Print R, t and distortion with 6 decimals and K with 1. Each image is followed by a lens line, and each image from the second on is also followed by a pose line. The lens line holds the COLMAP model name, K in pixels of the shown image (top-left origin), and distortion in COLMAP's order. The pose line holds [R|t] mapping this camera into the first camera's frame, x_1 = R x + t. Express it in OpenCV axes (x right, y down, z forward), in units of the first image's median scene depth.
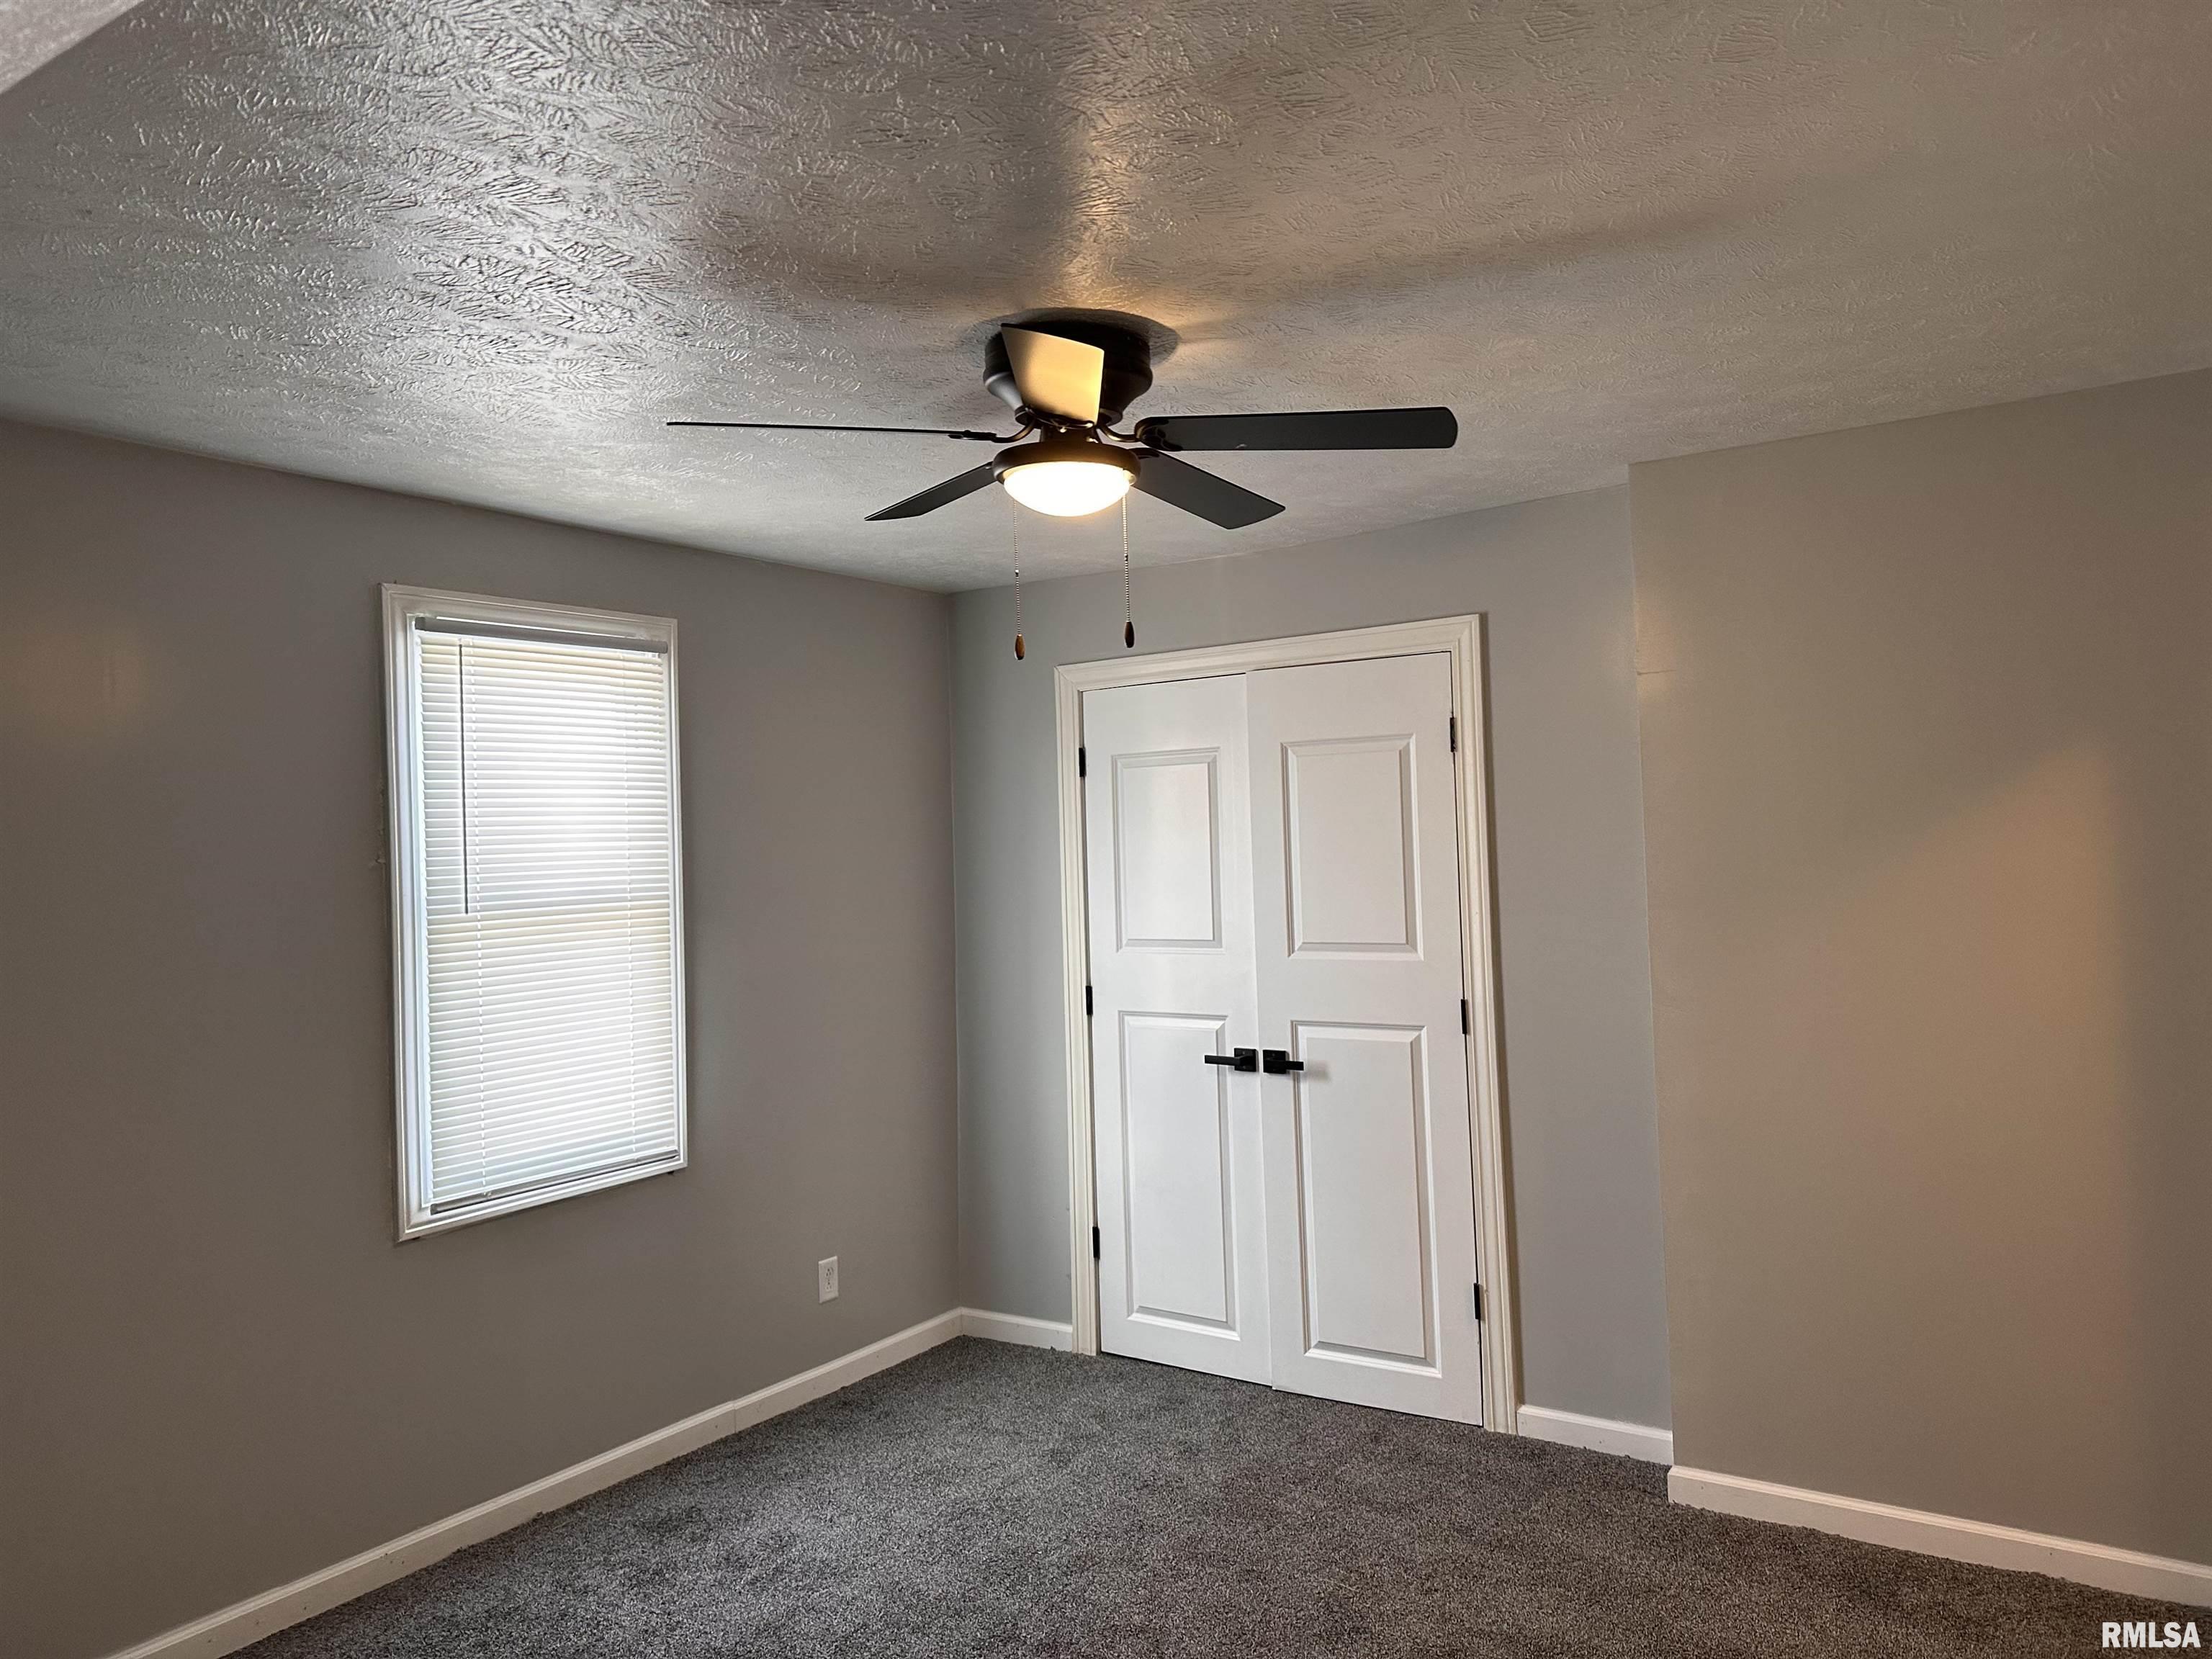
lens RADIAL K [[1521.9, 0, 1111.7], [0, 1521.9, 816.1], [0, 0, 1]] dist [0.116889, -0.241996]
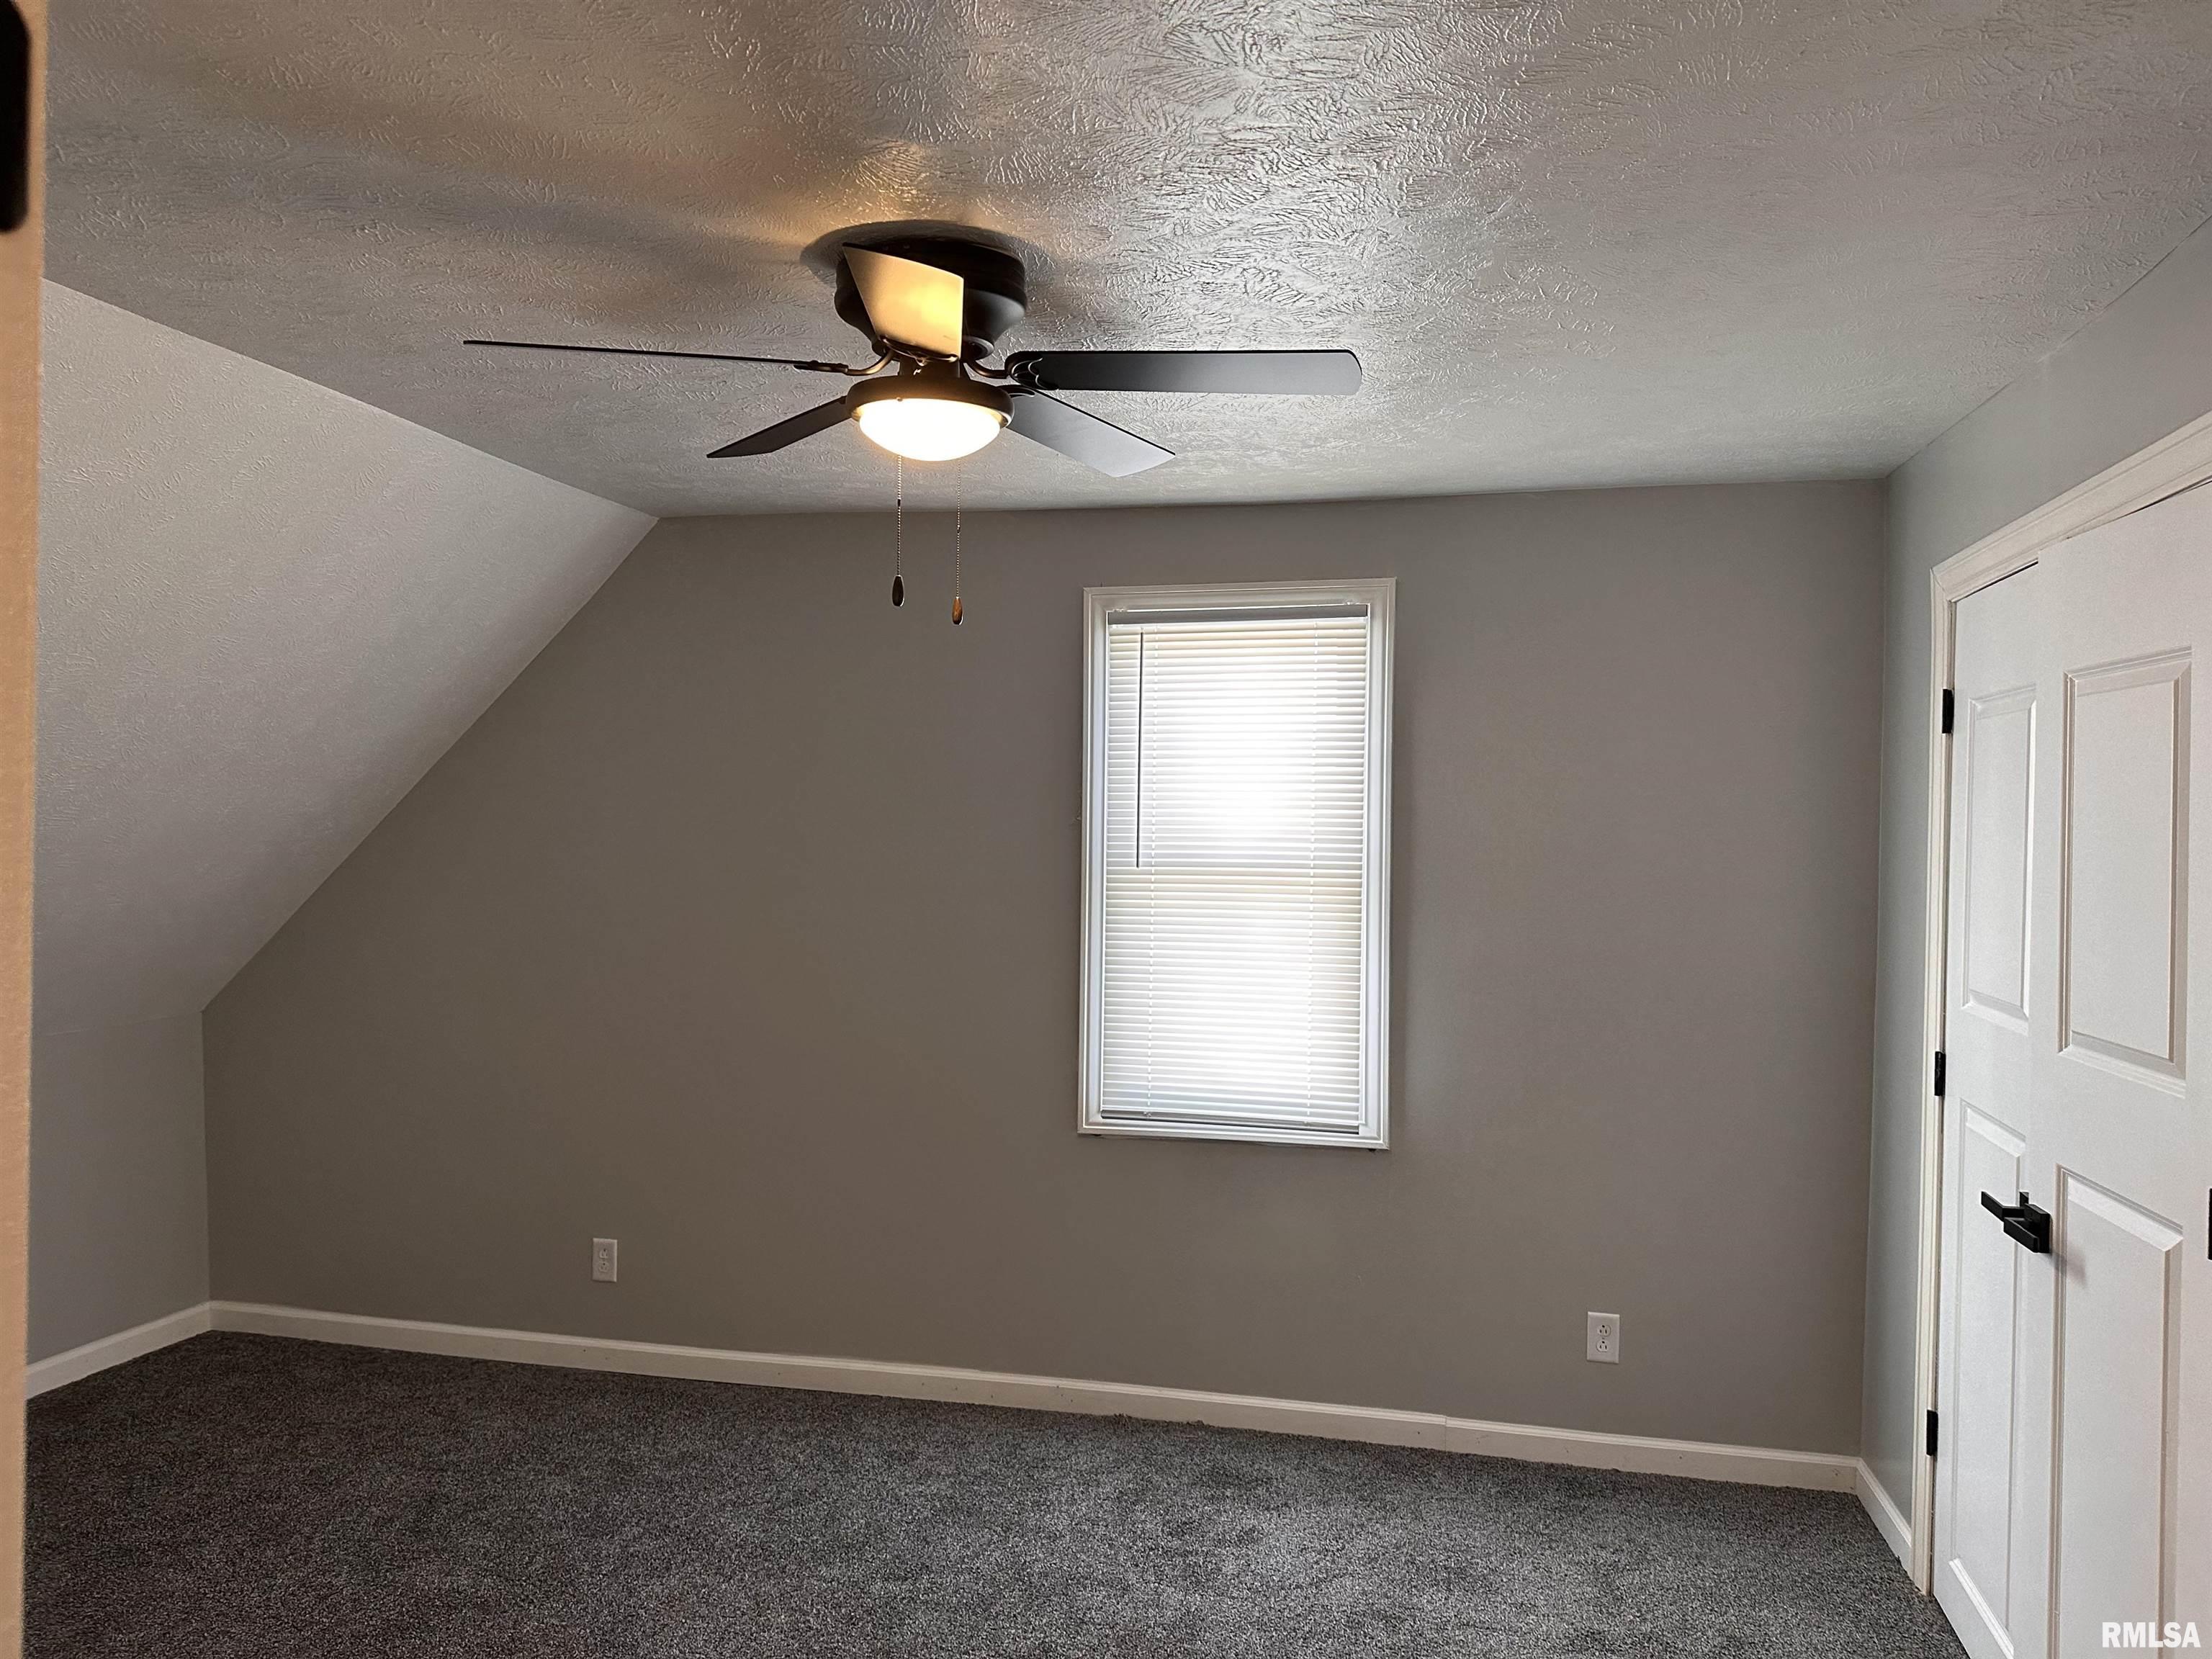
lens RADIAL K [[1521.9, 0, 1111.7], [0, 1521.9, 816.1], [0, 0, 1]] dist [0.116889, -0.241996]
pose [[0.360567, 0.038334, -0.931945, 0.619482], [-0.007759, 0.999244, 0.038100, -0.017640], [0.932701, -0.006507, 0.360592, 0.559566]]
